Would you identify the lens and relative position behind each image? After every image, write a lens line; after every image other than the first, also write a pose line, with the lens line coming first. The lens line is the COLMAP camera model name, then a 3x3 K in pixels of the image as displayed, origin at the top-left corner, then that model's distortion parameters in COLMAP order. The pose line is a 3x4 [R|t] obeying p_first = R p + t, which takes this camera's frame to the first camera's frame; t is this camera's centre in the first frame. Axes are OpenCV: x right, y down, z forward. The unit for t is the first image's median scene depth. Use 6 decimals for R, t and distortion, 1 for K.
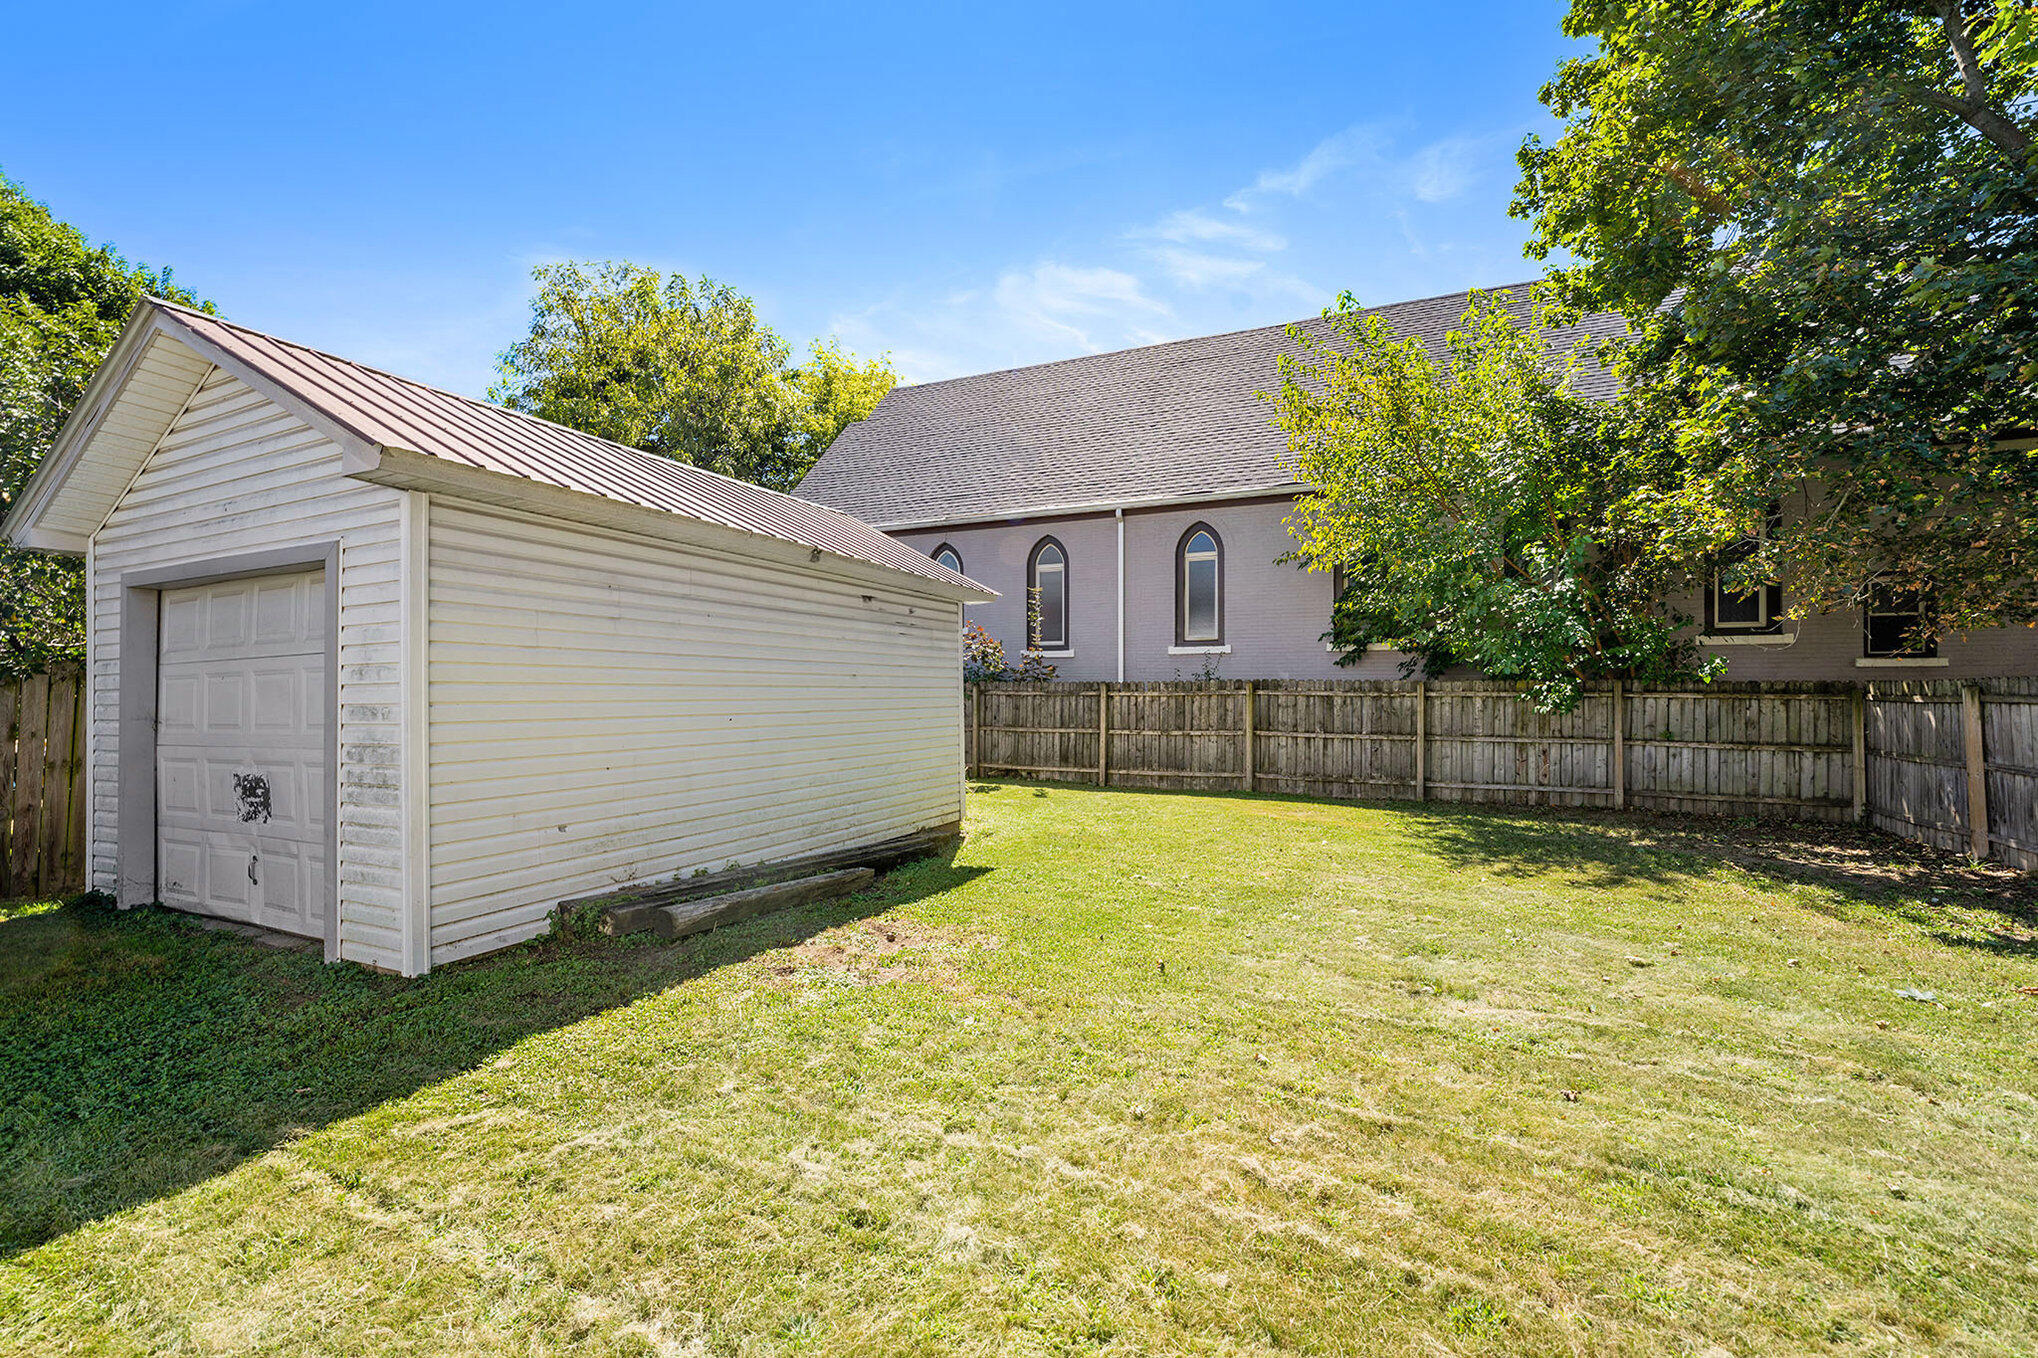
lens RADIAL K [[838.1, 0, 1009.6], [0, 838.1, 675.3], [0, 0, 1]] dist [-0.012459, 0.000380]
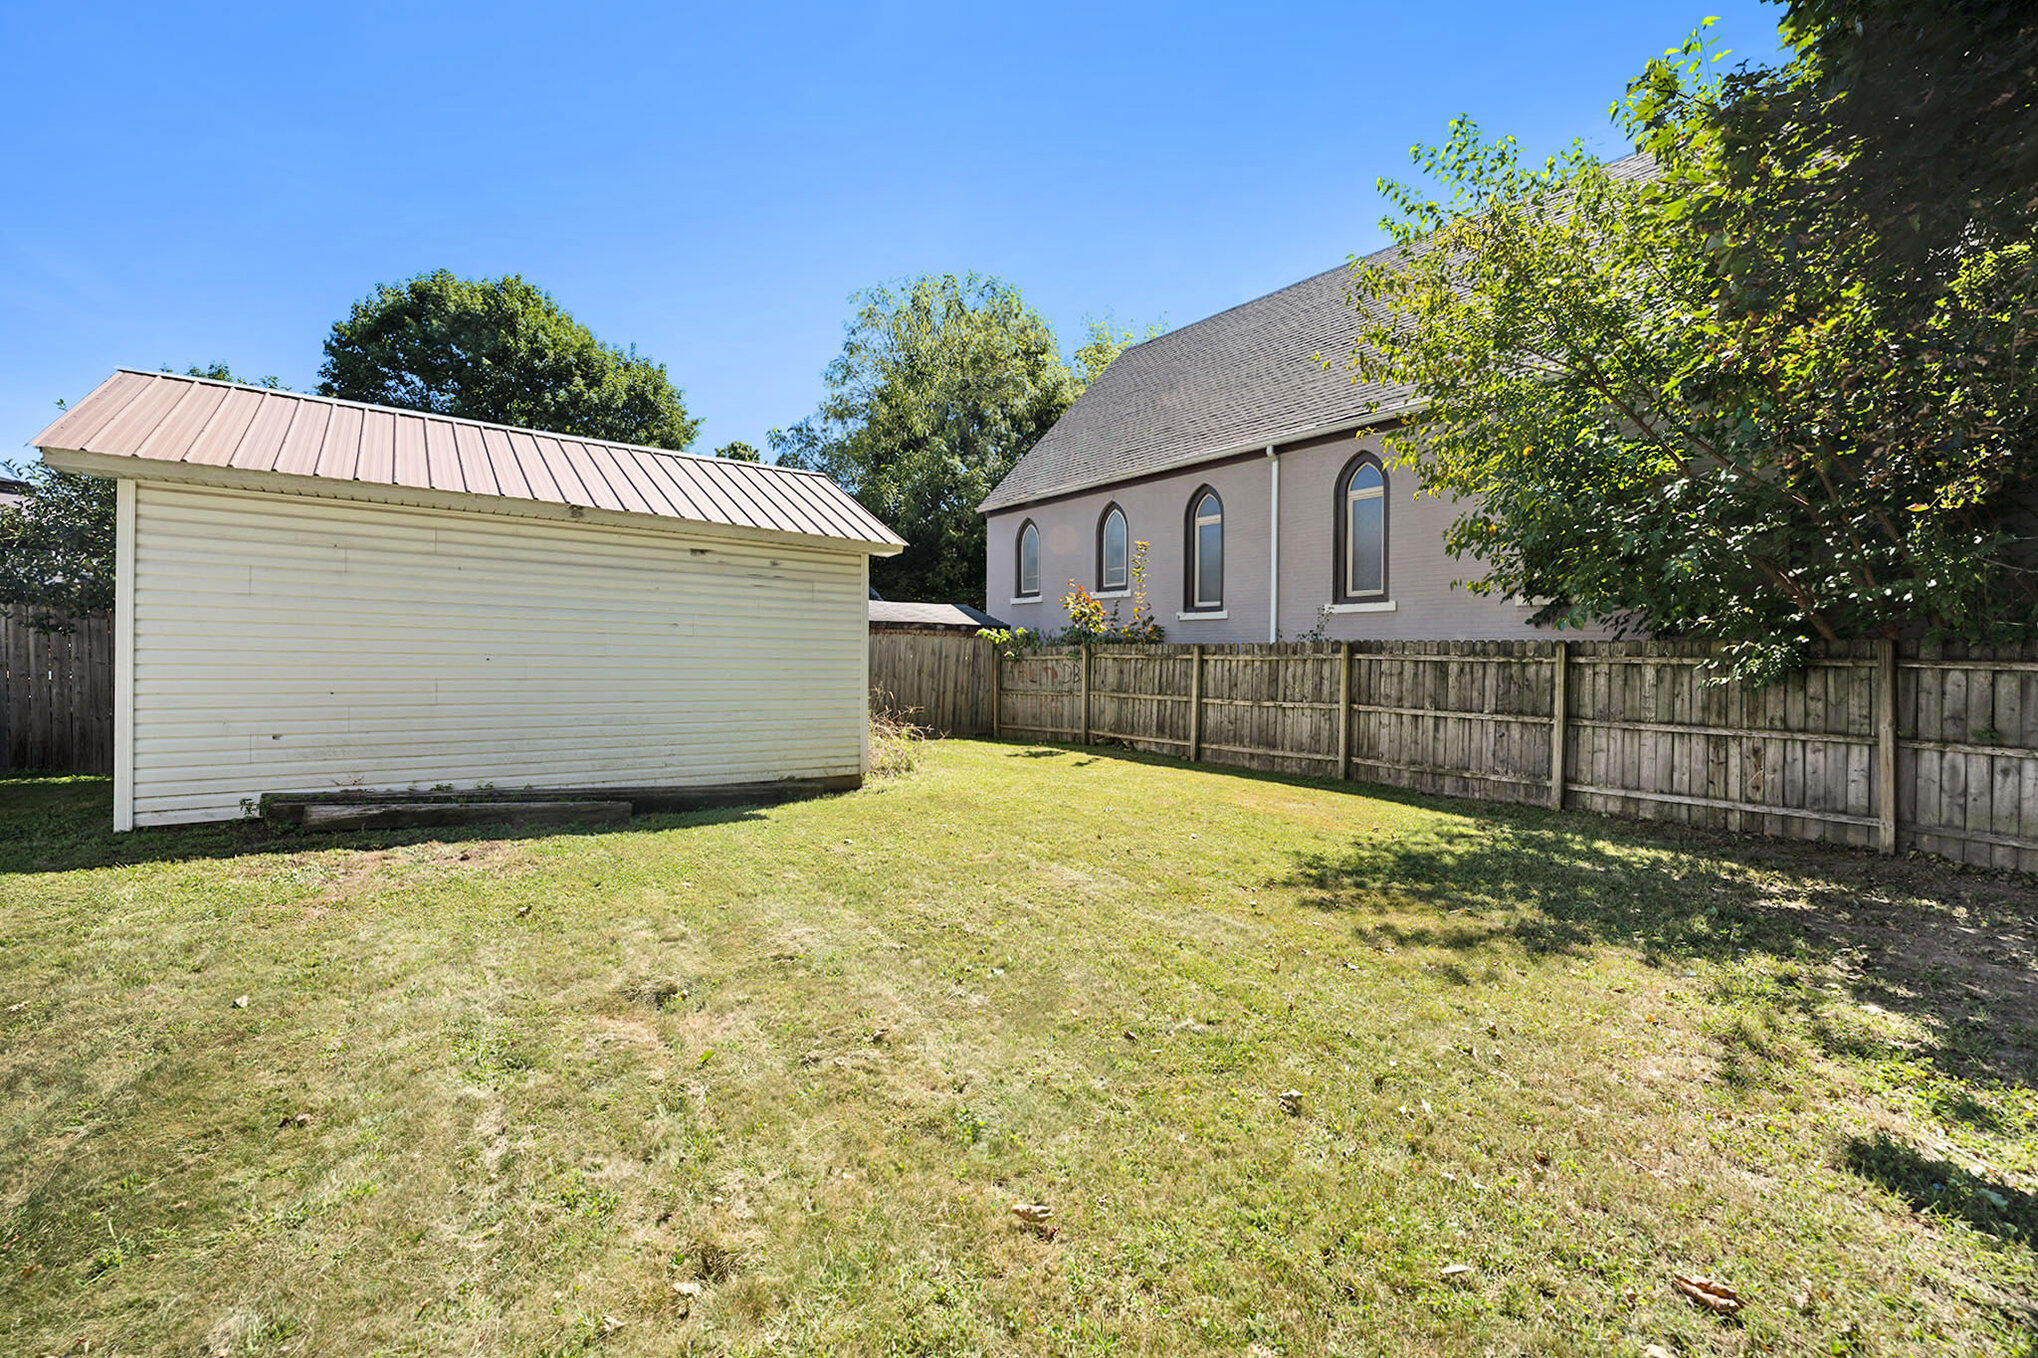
lens RADIAL K [[824.2, 0, 1025.0], [0, 824.2, 666.3], [0, 0, 1]] dist [-0.009036, 0.000473]
pose [[0.884009, 0.017444, -0.467145, 0.402511], [-0.007562, 0.999706, 0.023019, 0.014634], [0.467409, -0.016817, 0.883881, 0.164831]]
